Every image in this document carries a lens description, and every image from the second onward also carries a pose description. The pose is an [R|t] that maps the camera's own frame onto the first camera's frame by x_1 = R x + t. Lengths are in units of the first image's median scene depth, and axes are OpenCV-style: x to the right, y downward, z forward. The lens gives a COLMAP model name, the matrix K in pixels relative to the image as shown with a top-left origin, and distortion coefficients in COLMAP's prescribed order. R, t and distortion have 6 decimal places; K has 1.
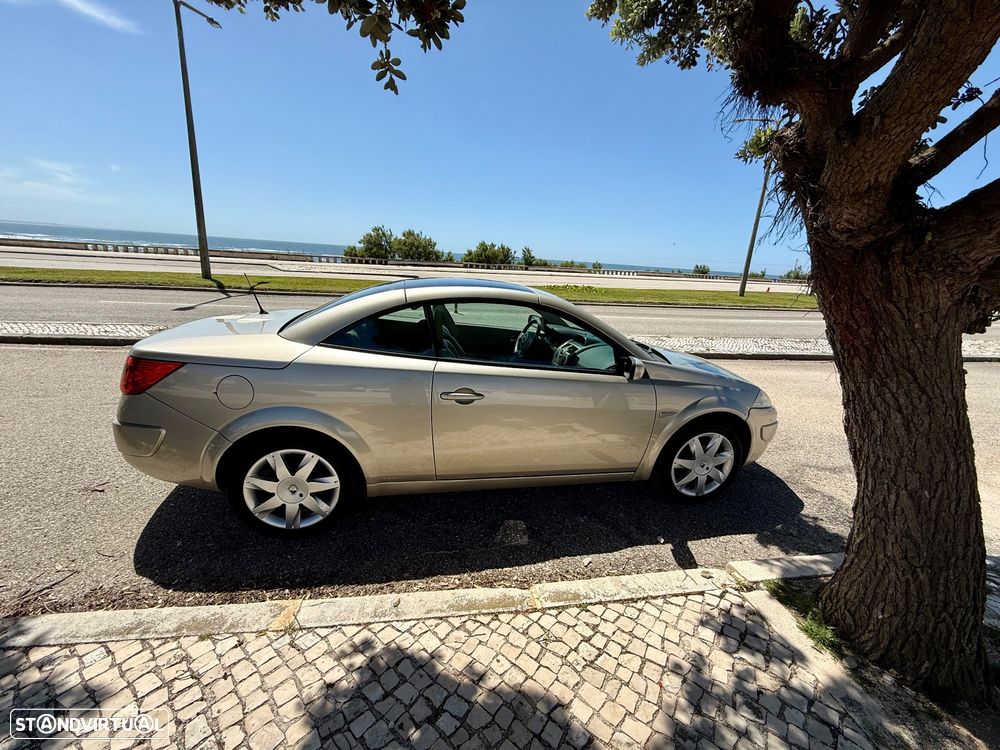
lens RADIAL K [[406.9, 0, 500.7], [0, 406.9, 378.1], [0, 0, 1]] dist [-0.000080, -0.000239]
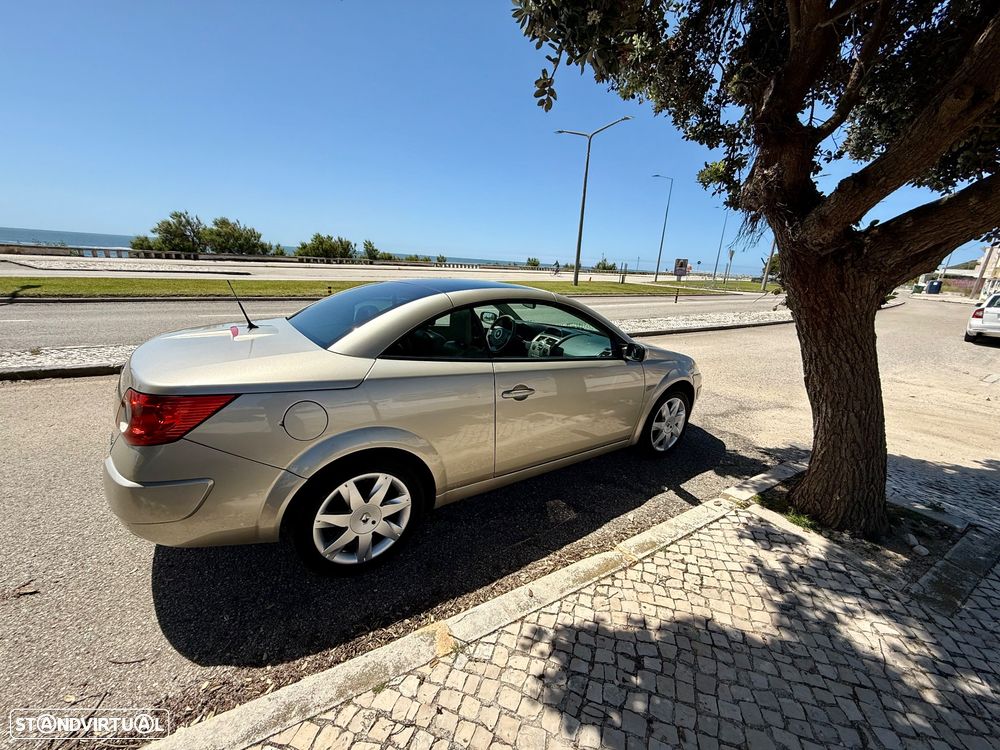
lens RADIAL K [[406.9, 0, 500.7], [0, 406.9, 378.1], [0, 0, 1]] dist [-0.000080, -0.000239]
pose [[0.921311, -0.113937, 0.371759, -0.624840], [0.107922, 0.993470, 0.037021, -0.044994], [-0.373549, 0.006013, 0.927591, 0.047378]]
